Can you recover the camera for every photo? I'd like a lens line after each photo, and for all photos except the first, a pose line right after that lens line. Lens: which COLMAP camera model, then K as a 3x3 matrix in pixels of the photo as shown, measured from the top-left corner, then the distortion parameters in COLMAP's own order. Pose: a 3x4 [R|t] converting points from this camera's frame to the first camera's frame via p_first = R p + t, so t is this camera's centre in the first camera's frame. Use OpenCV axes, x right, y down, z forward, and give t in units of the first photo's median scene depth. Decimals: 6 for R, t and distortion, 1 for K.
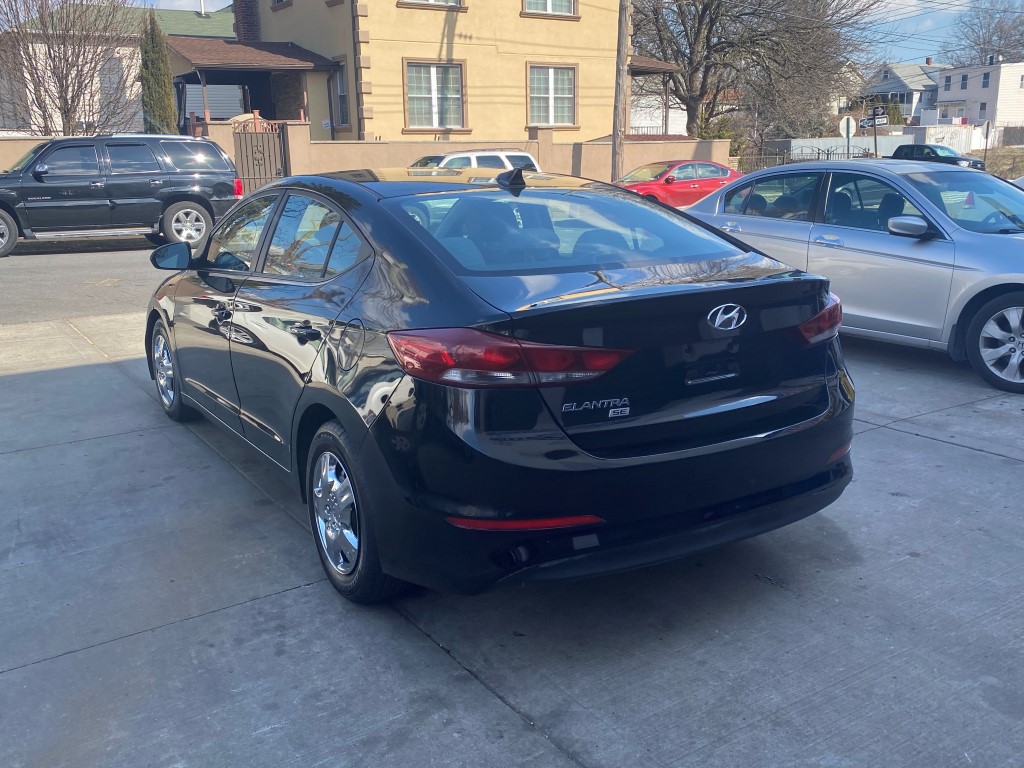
lens RADIAL K [[909.5, 0, 515.0], [0, 909.5, 387.6], [0, 0, 1]] dist [0.026792, -0.037350]
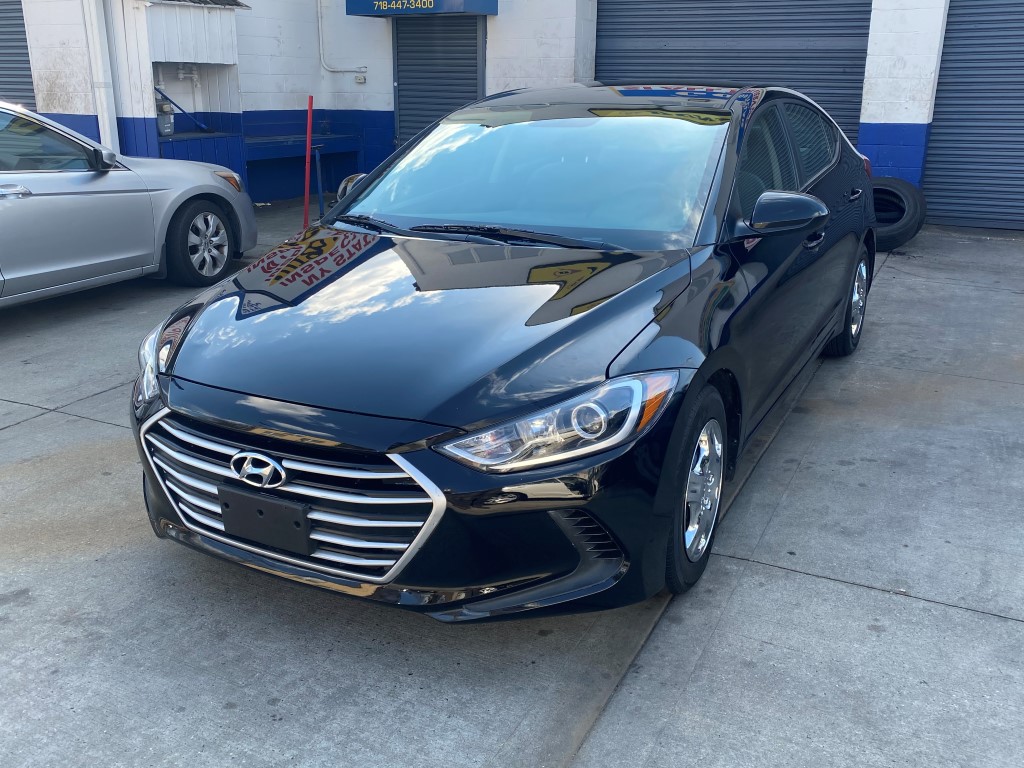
lens RADIAL K [[909.5, 0, 510.8], [0, 909.5, 374.3], [0, 0, 1]] dist [0.026792, -0.037350]
pose [[-0.485784, -0.250327, 0.837466, -0.281776], [0.228681, 0.888344, 0.398184, -0.114807], [-0.843634, 0.384944, -0.374299, 0.479378]]
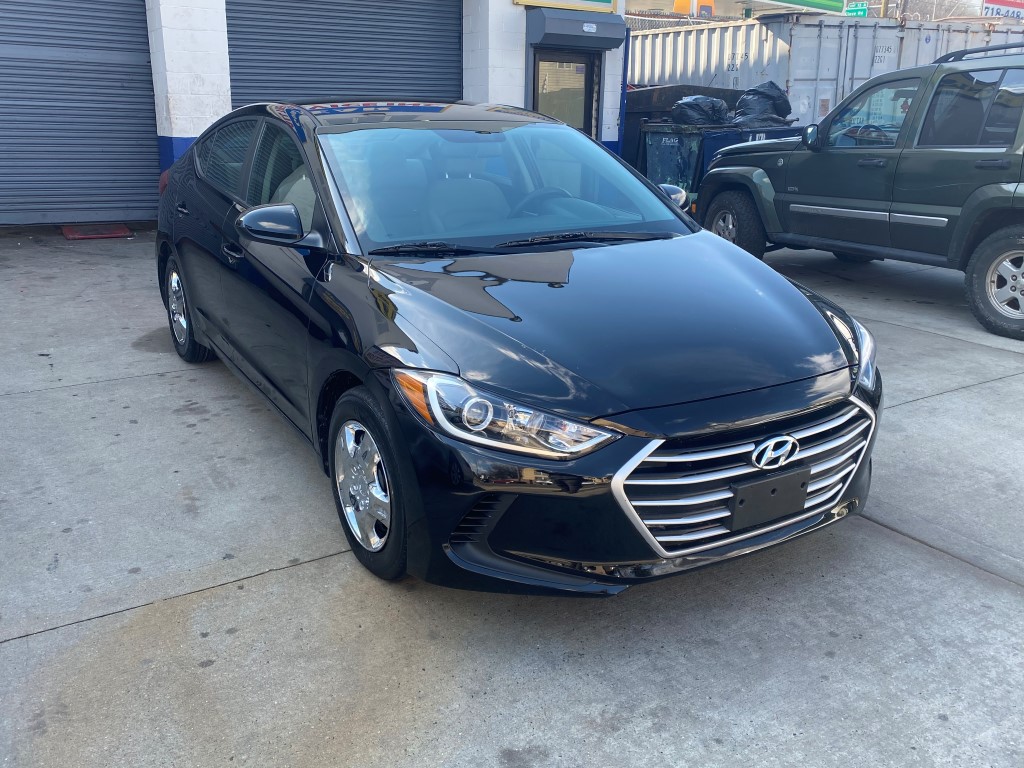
lens RADIAL K [[909.5, 0, 507.4], [0, 909.5, 386.3], [0, 0, 1]] dist [0.026792, -0.037350]
pose [[-0.999689, -0.008178, 0.023567, -0.077547], [0.005403, 0.851325, 0.524611, -0.150971], [-0.024354, 0.524575, -0.851016, 0.611273]]
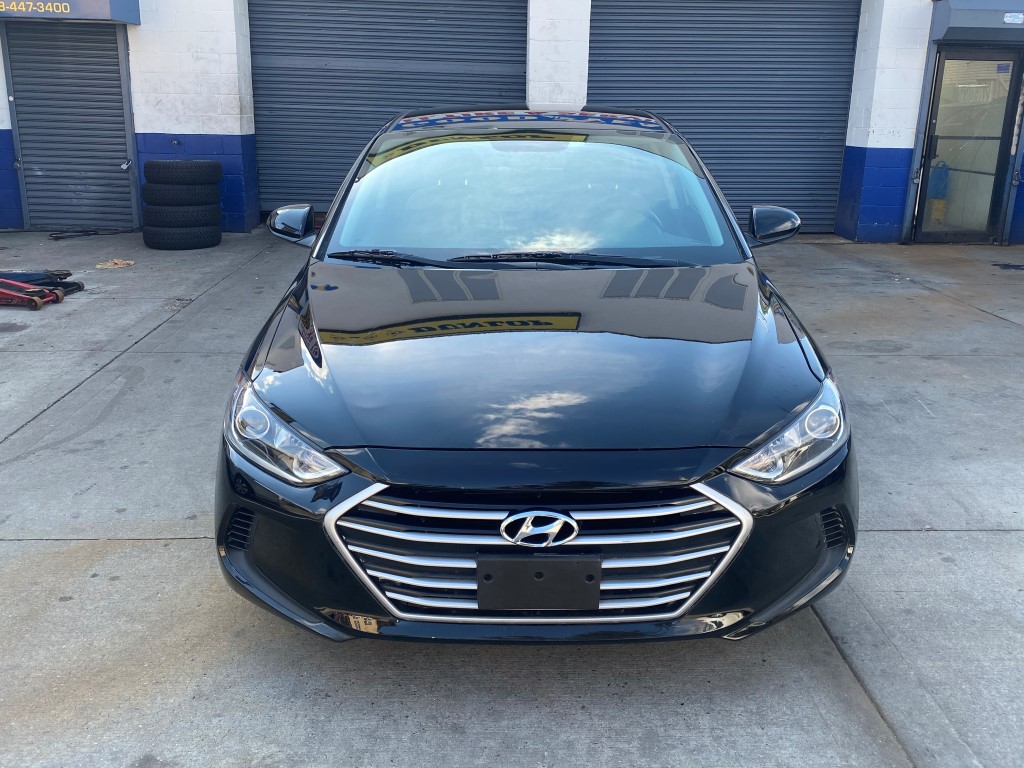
lens RADIAL K [[909.5, 0, 507.5], [0, 909.5, 377.6], [0, 0, 1]] dist [0.026792, -0.037350]
pose [[-0.844395, -0.149625, 0.514401, -0.195504], [0.134988, 0.869798, 0.474584, -0.138178], [-0.518435, 0.470175, -0.714256, 0.560936]]
